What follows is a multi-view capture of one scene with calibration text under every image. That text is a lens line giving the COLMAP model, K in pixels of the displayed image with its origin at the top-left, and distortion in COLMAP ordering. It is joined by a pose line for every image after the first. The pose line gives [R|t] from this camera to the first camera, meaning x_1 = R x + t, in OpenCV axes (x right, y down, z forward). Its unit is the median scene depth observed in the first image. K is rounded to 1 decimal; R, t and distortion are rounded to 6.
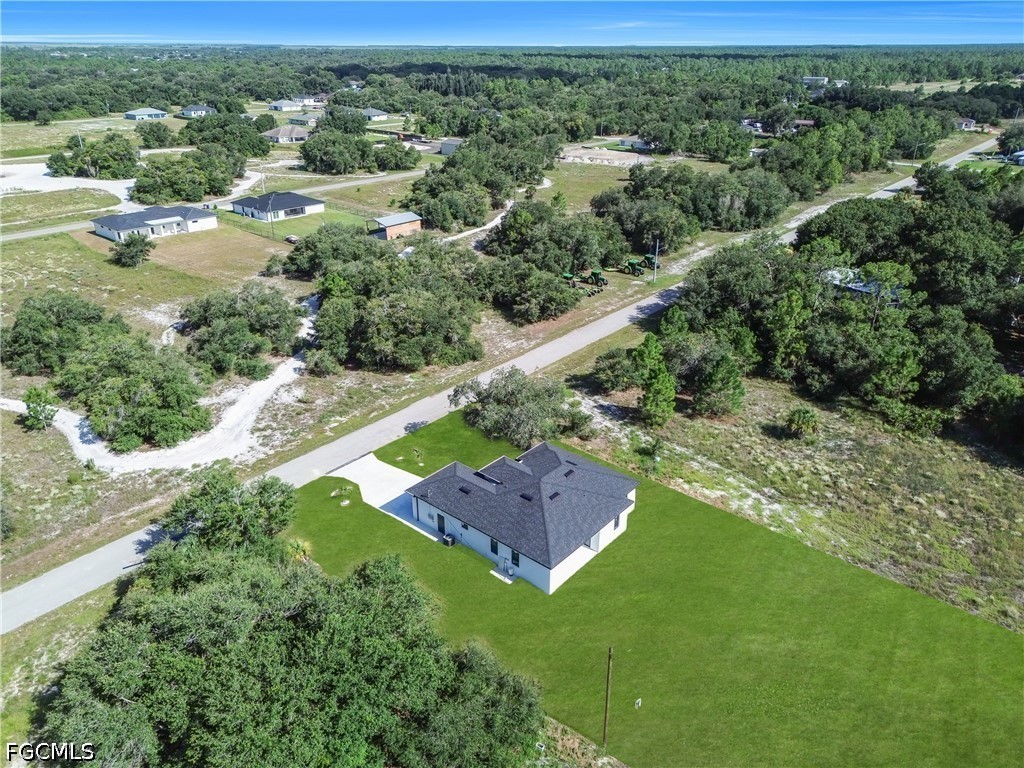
lens RADIAL K [[718.5, 0, 512.0], [0, 718.5, 384.0], [0, 0, 1]] dist [0.062941, -0.055739]
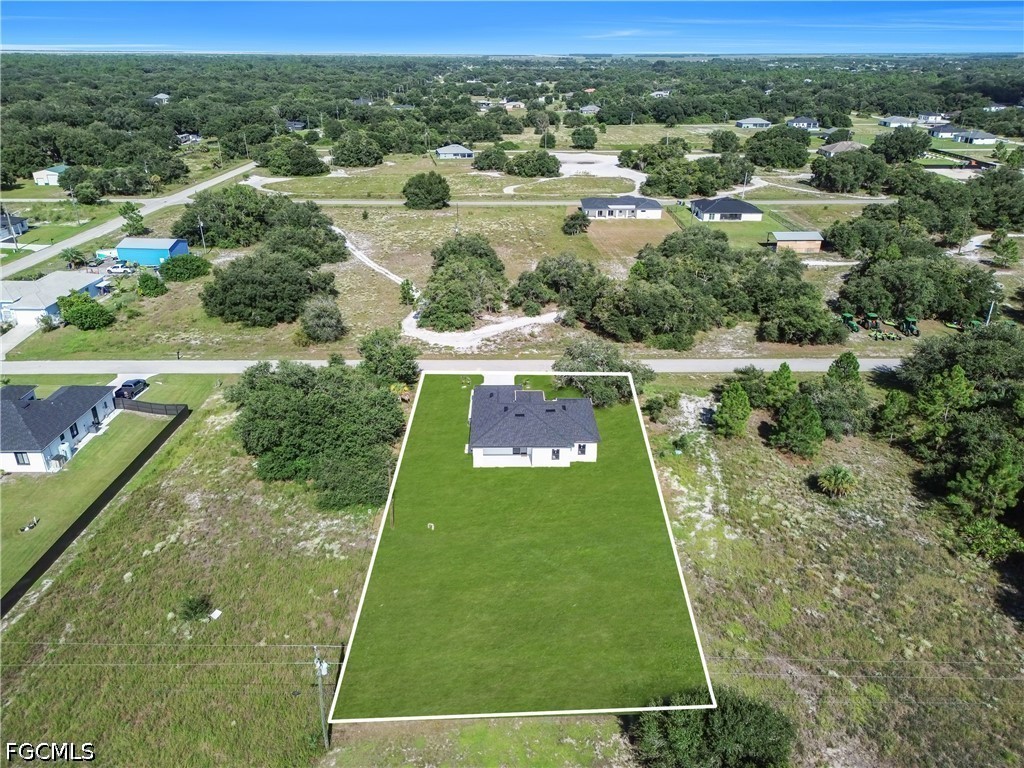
lens RADIAL K [[718.5, 0, 512.0], [0, 718.5, 384.0], [0, 0, 1]] dist [0.062941, -0.055739]
pose [[0.659897, 0.313519, -0.682819, 0.631568], [-0.320836, 0.939343, 0.121238, -0.040884], [0.679412, 0.139068, 0.720458, -0.008063]]
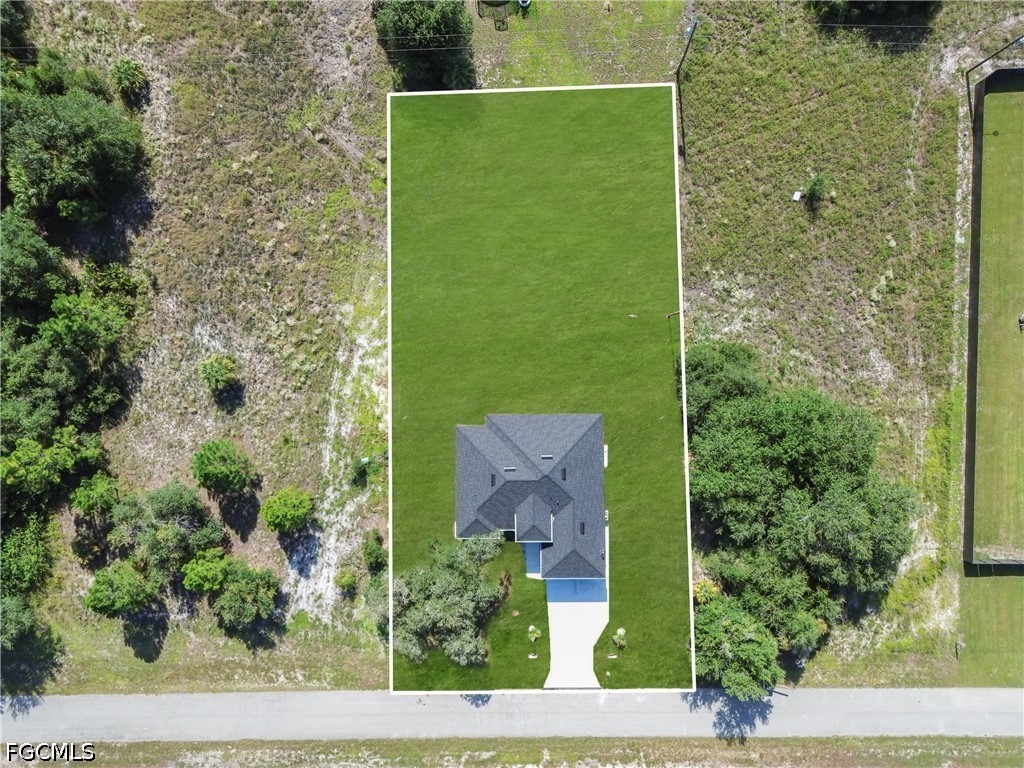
lens RADIAL K [[718.5, 0, 512.0], [0, 718.5, 384.0], [0, 0, 1]] dist [0.062941, -0.055739]
pose [[-0.658867, -0.752212, -0.008419, 0.127708], [0.331223, -0.300132, 0.894546, -0.566462], [-0.675415, 0.586598, 0.446897, 0.289643]]
